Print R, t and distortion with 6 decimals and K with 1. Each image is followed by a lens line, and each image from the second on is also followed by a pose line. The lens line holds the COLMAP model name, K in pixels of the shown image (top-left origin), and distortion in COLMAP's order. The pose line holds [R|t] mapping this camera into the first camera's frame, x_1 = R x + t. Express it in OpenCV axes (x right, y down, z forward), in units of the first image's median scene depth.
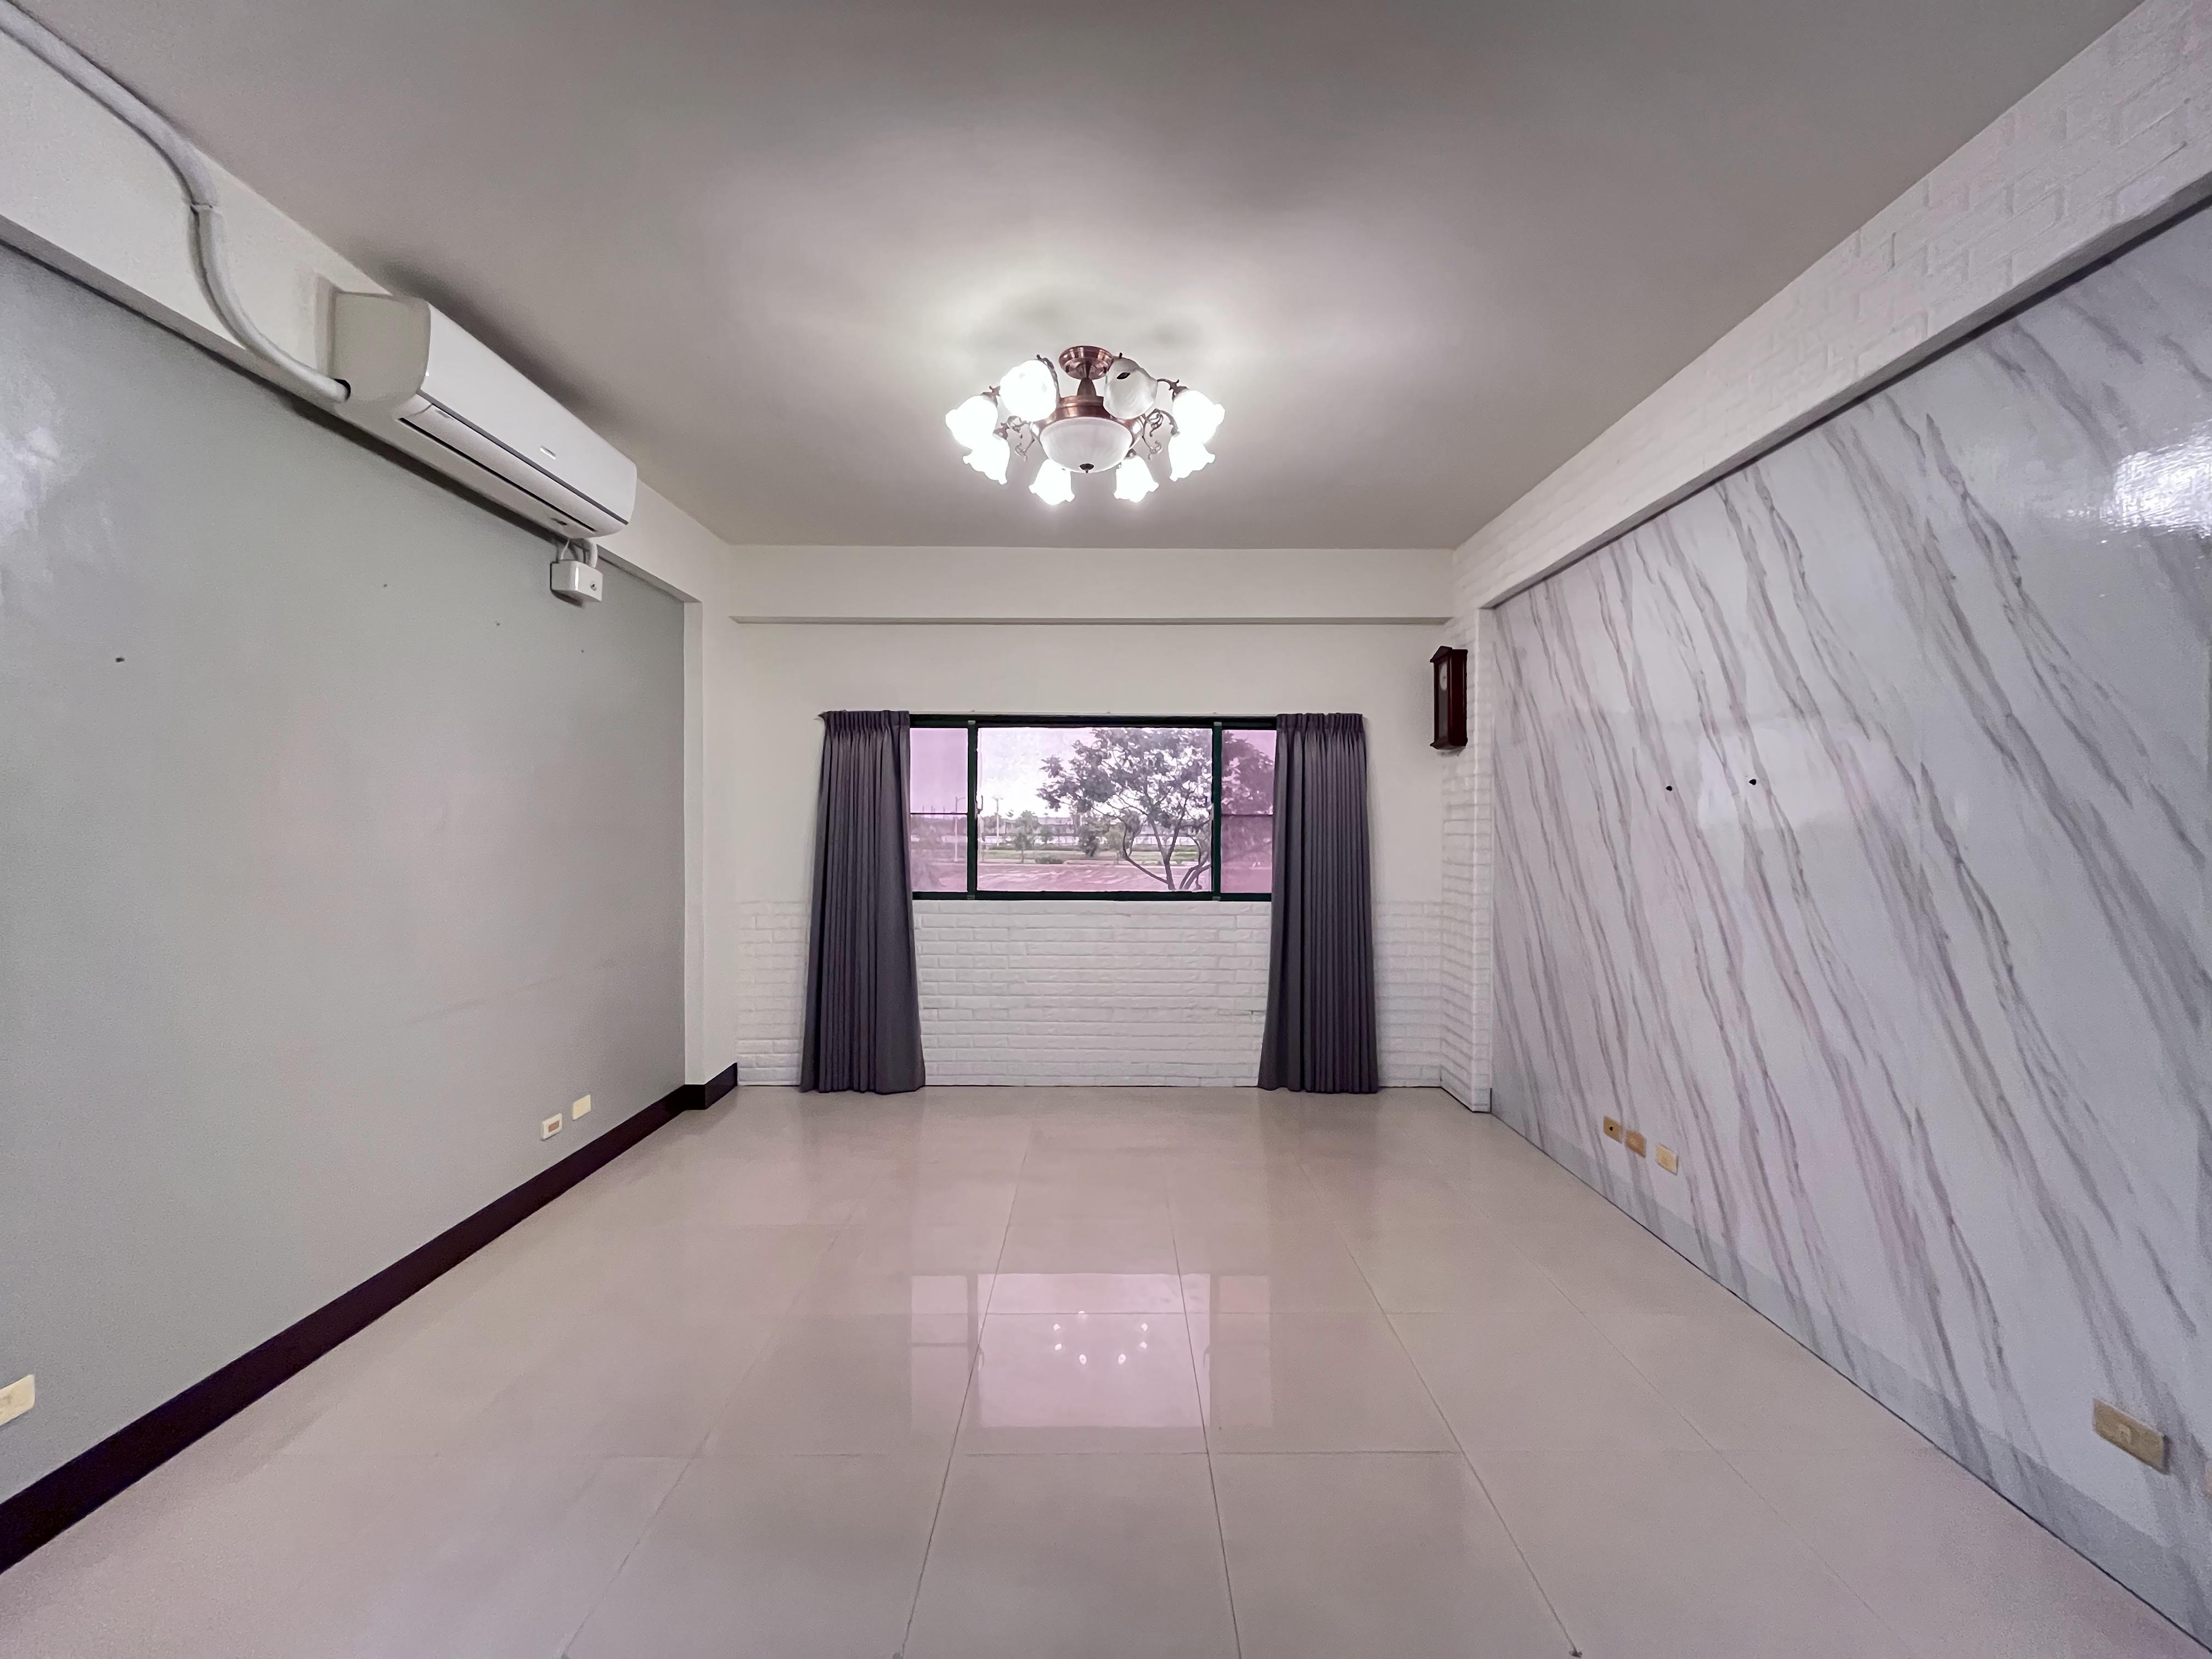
lens RADIAL K [[893.2, 0, 1115.6], [0, 893.2, 837.0], [0, 0, 1]] dist [-0.001153, -0.003164]
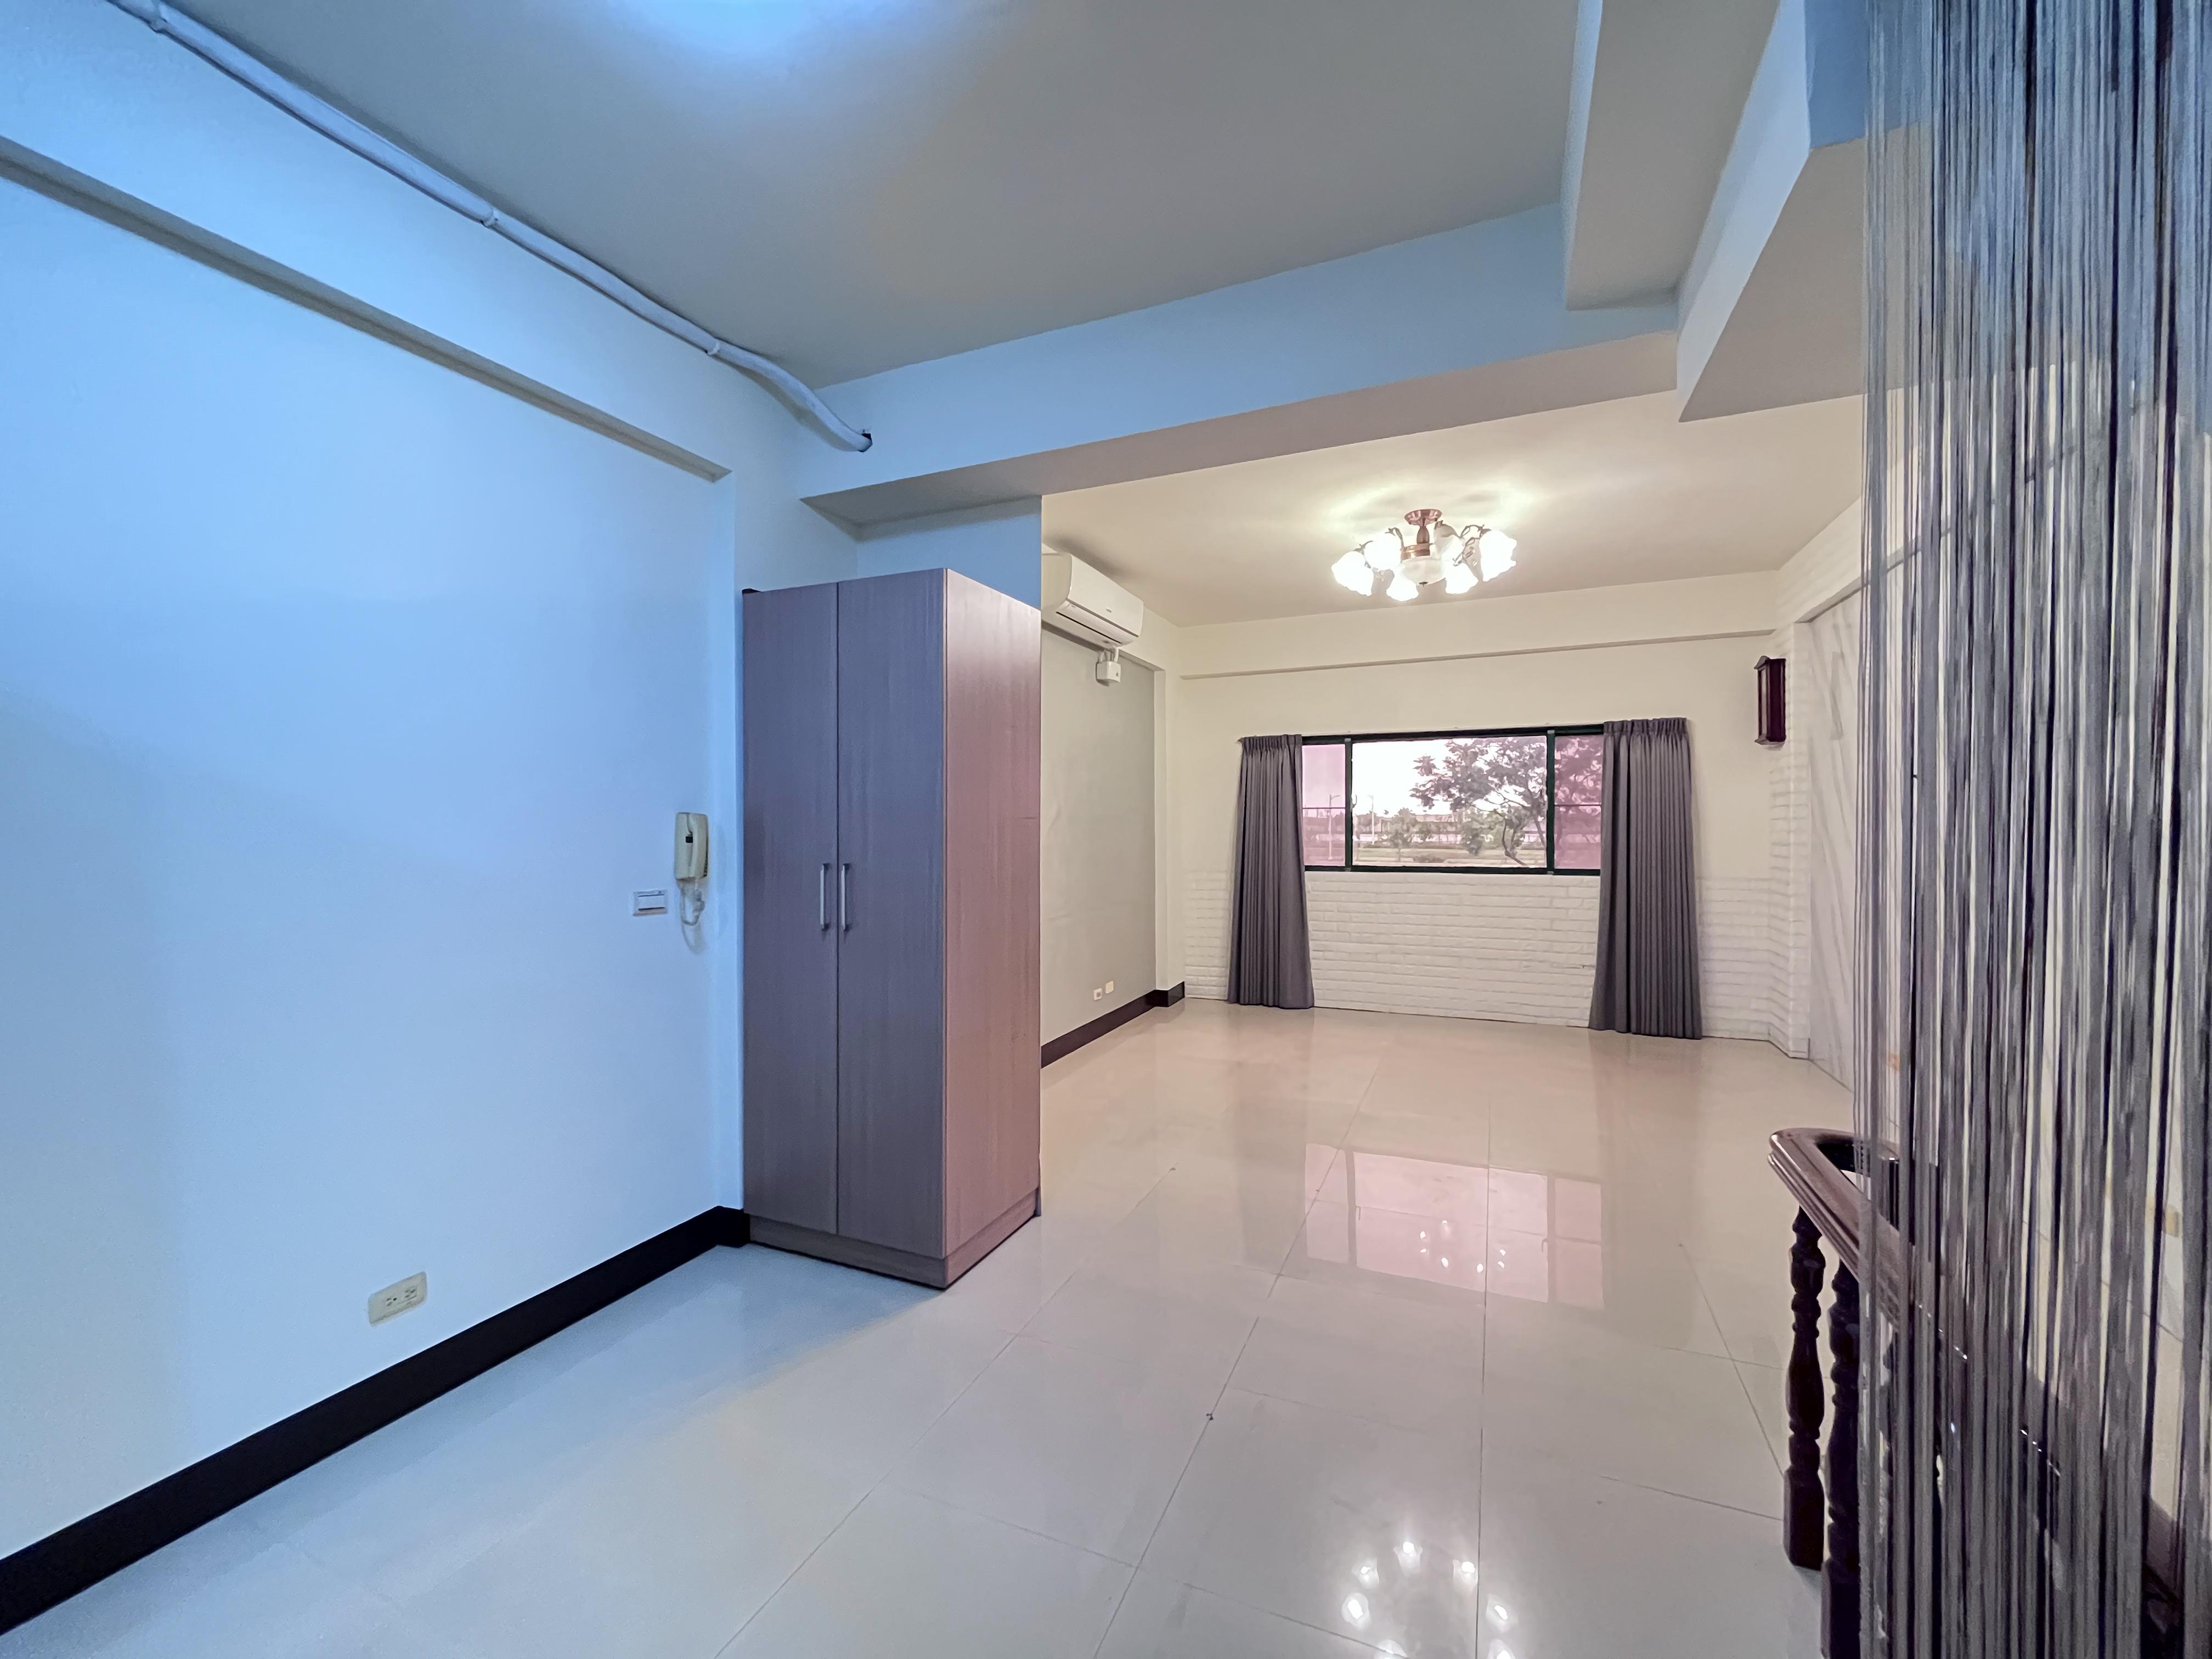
lens RADIAL K [[893.2, 0, 1115.6], [0, 893.2, 837.0], [0, 0, 1]] dist [-0.001153, -0.003164]
pose [[0.916140, -0.003646, -0.400841, 0.057526], [0.004024, 0.999992, 0.000100, 0.016615], [0.400838, -0.001705, 0.916147, -0.378196]]
